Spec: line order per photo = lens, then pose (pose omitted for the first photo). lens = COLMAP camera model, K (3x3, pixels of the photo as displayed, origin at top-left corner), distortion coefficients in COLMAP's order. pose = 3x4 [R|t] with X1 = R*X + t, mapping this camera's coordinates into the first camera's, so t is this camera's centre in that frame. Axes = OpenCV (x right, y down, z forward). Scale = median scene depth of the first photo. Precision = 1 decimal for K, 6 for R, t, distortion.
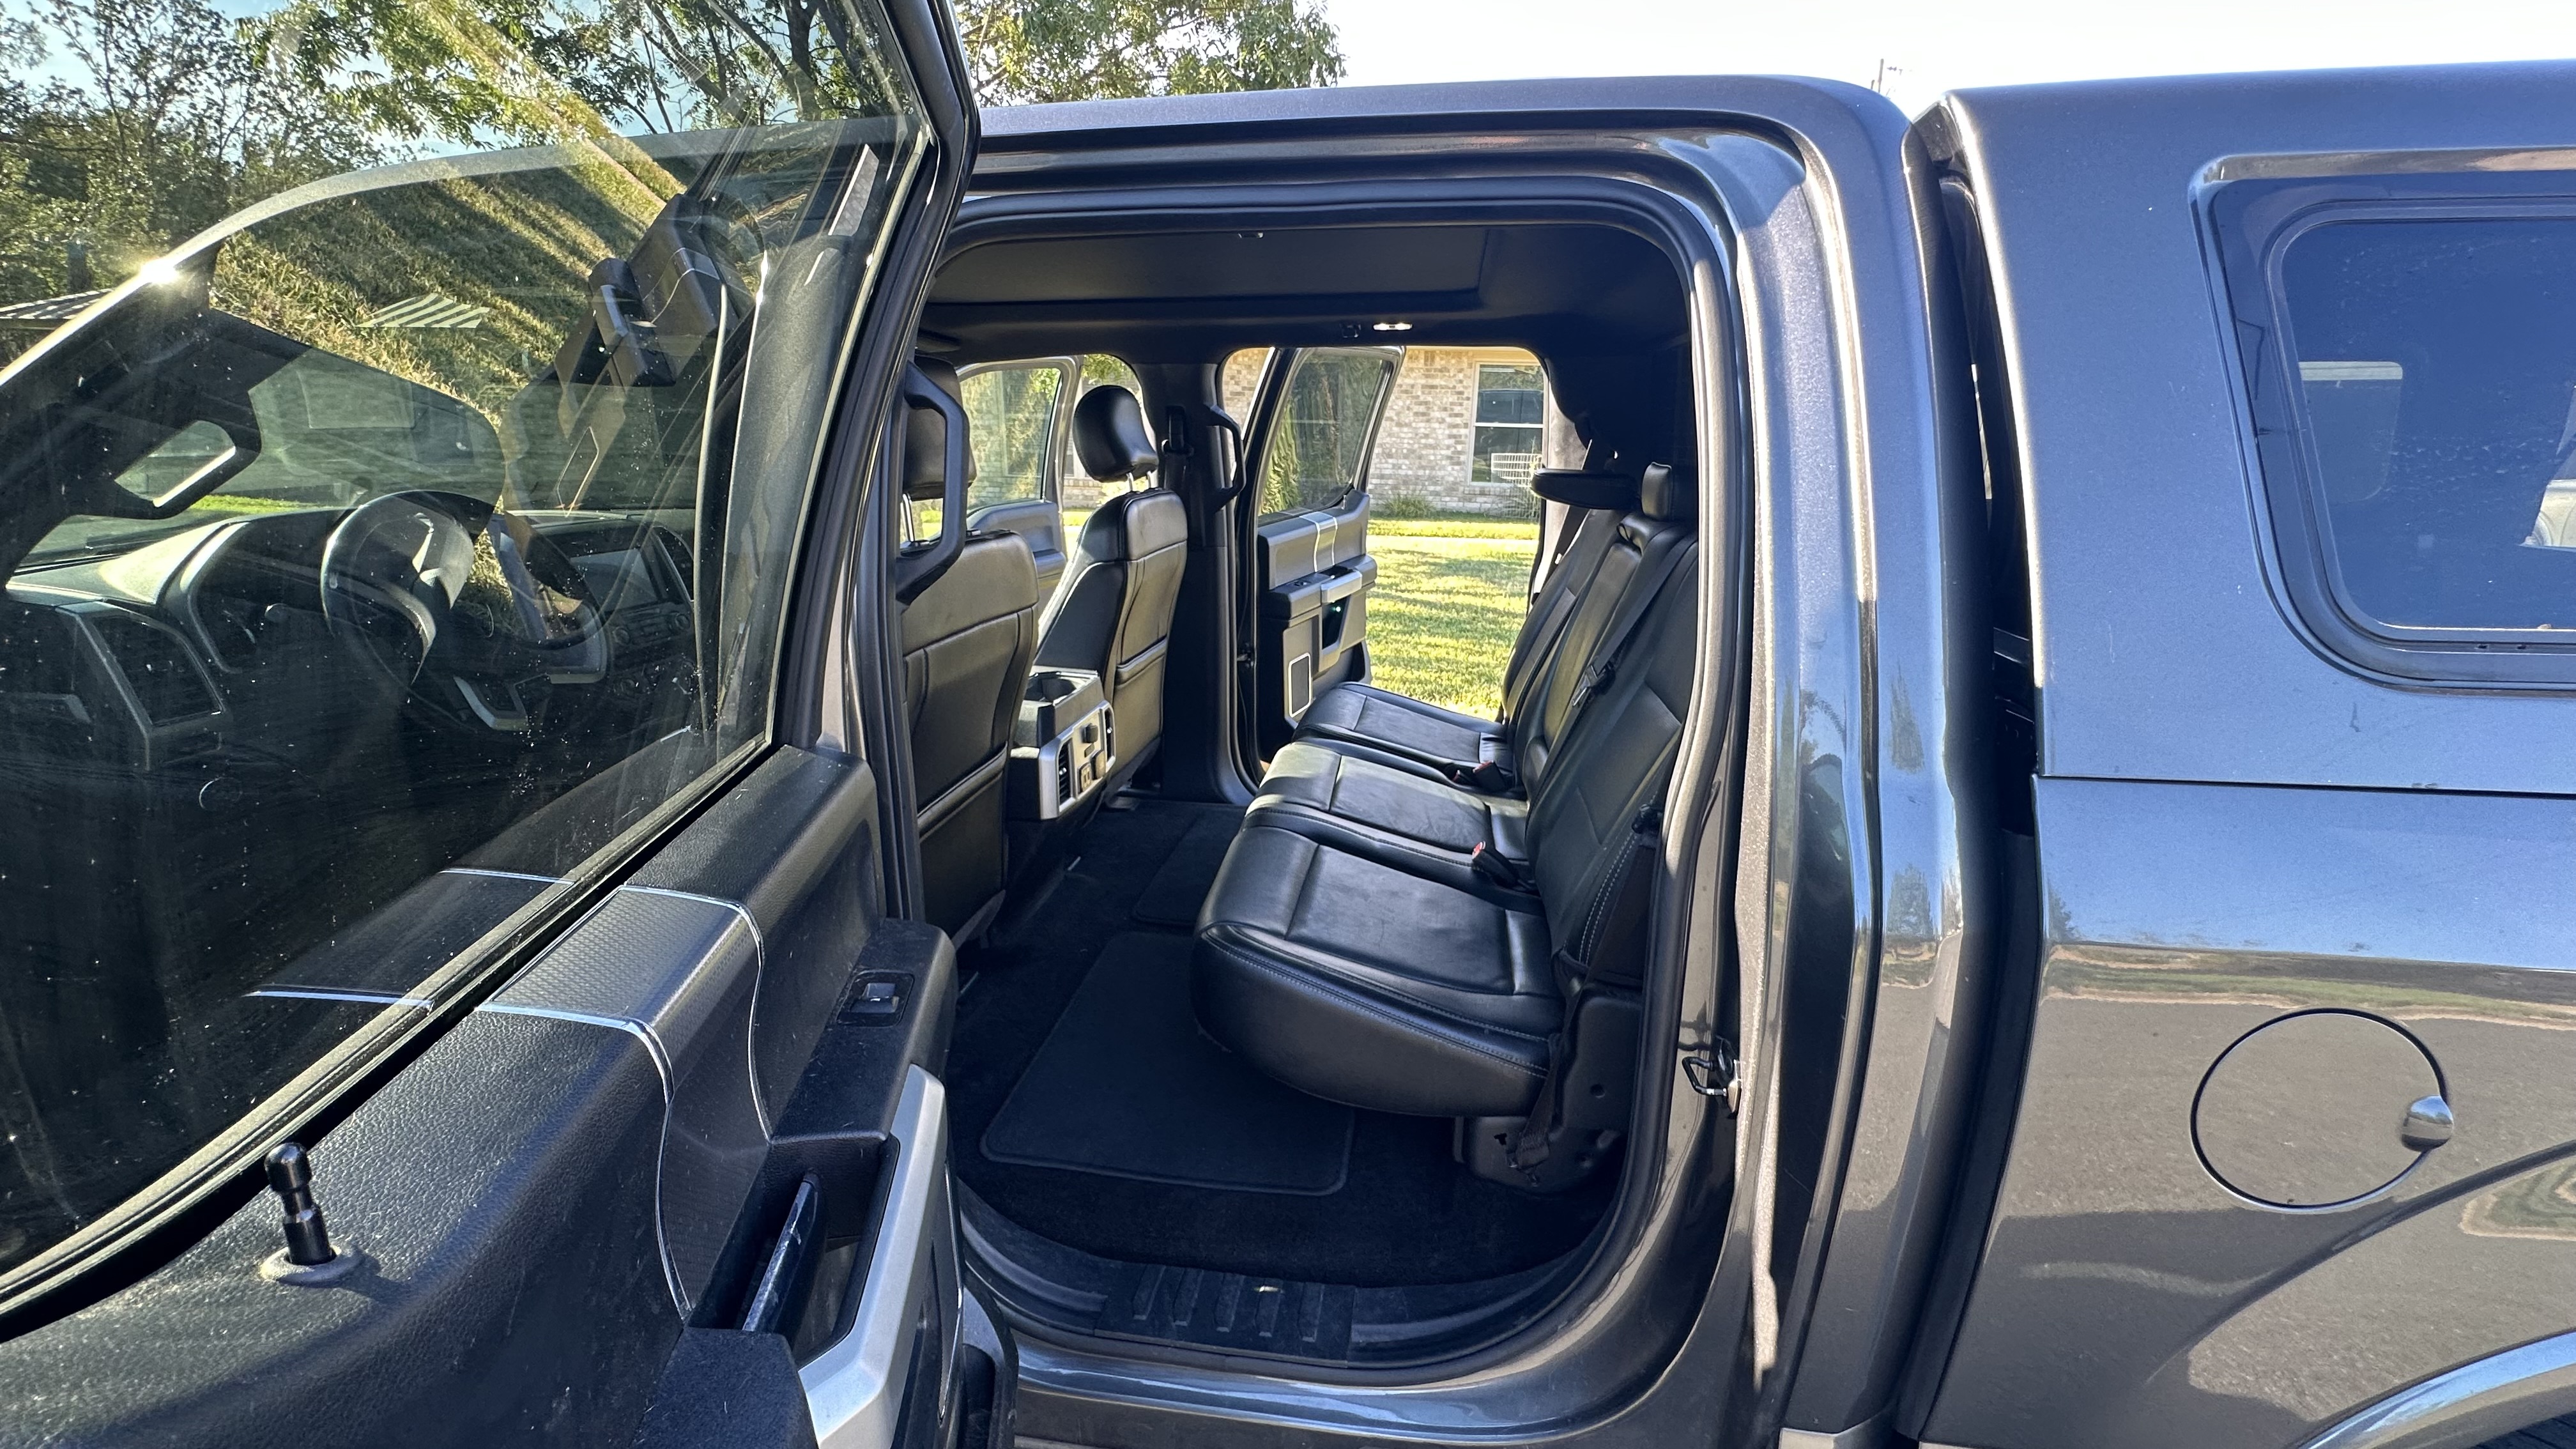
lens RADIAL K [[1031.6, 0, 1288.8], [0, 1031.6, 714.0], [0, 0, 1]] dist [-0.000385, 0.000224]
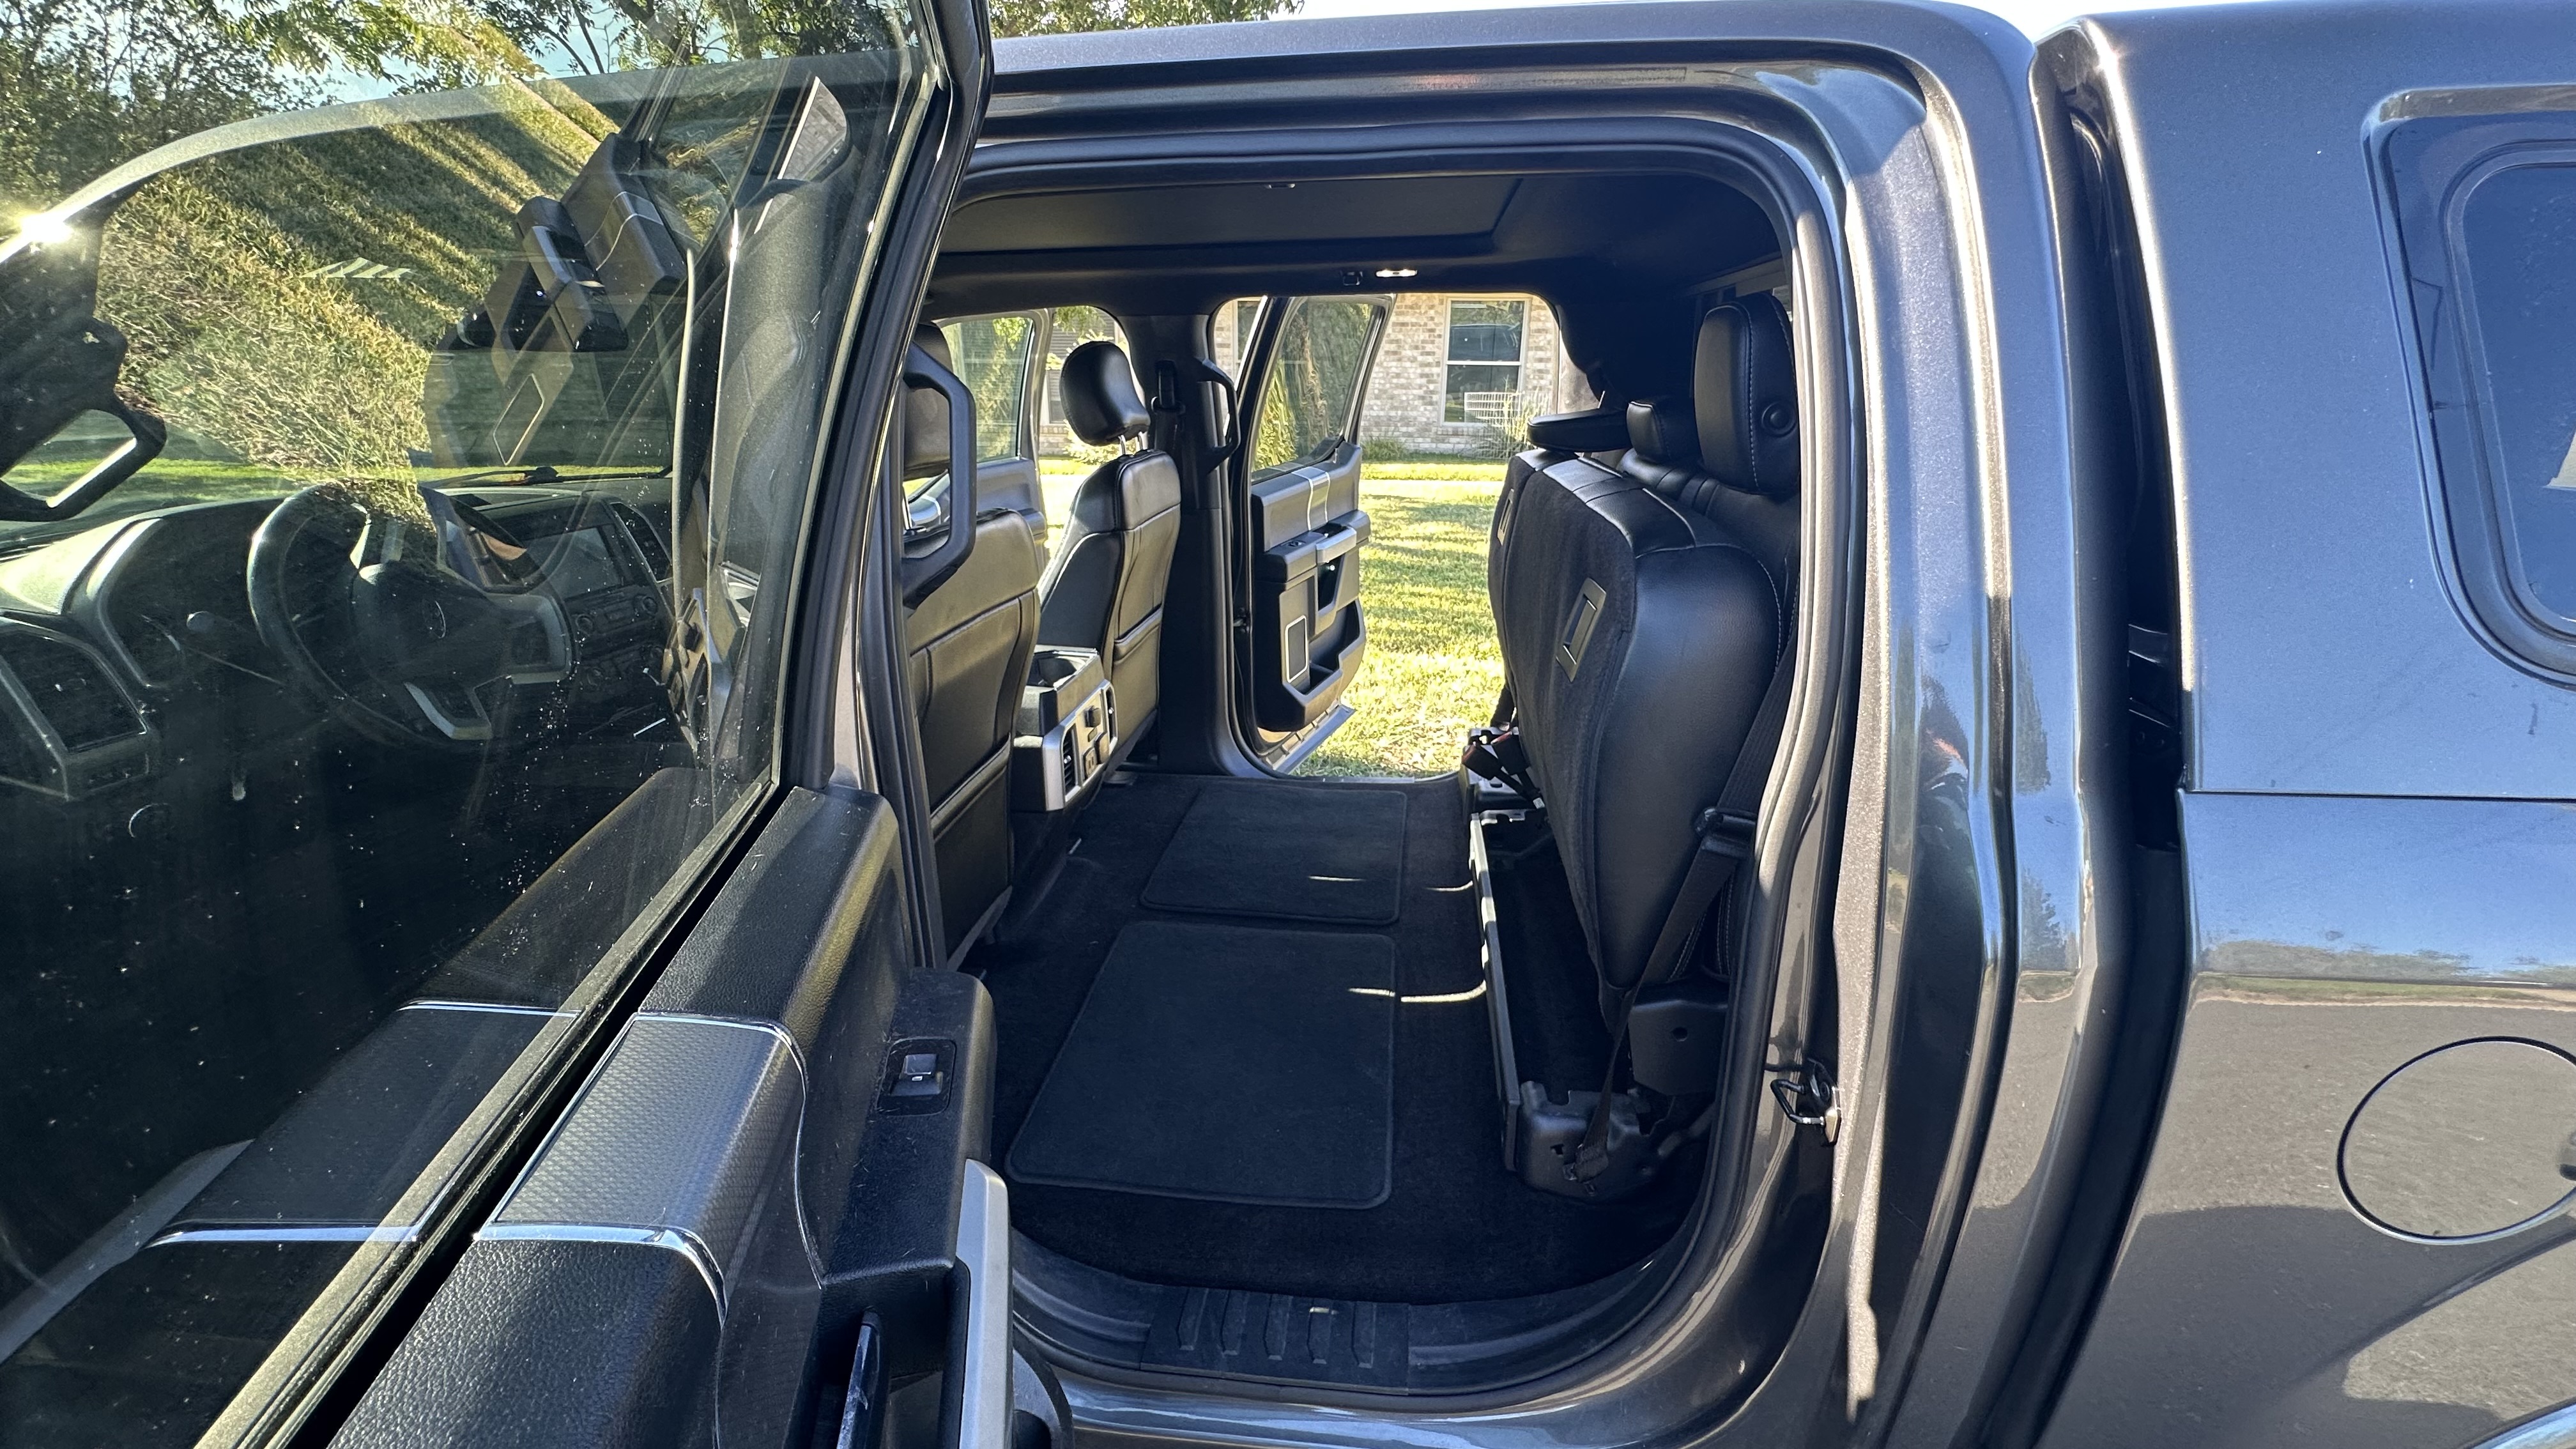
lens RADIAL K [[1031.6, 0, 1288.7], [0, 1031.6, 713.7], [0, 0, 1]] dist [-0.000385, 0.000224]
pose [[0.999343, -0.023853, 0.027280, -0.061397], [0.022343, 0.998272, 0.054352, -0.049892], [-0.028529, -0.053707, 0.998149, 0.074554]]
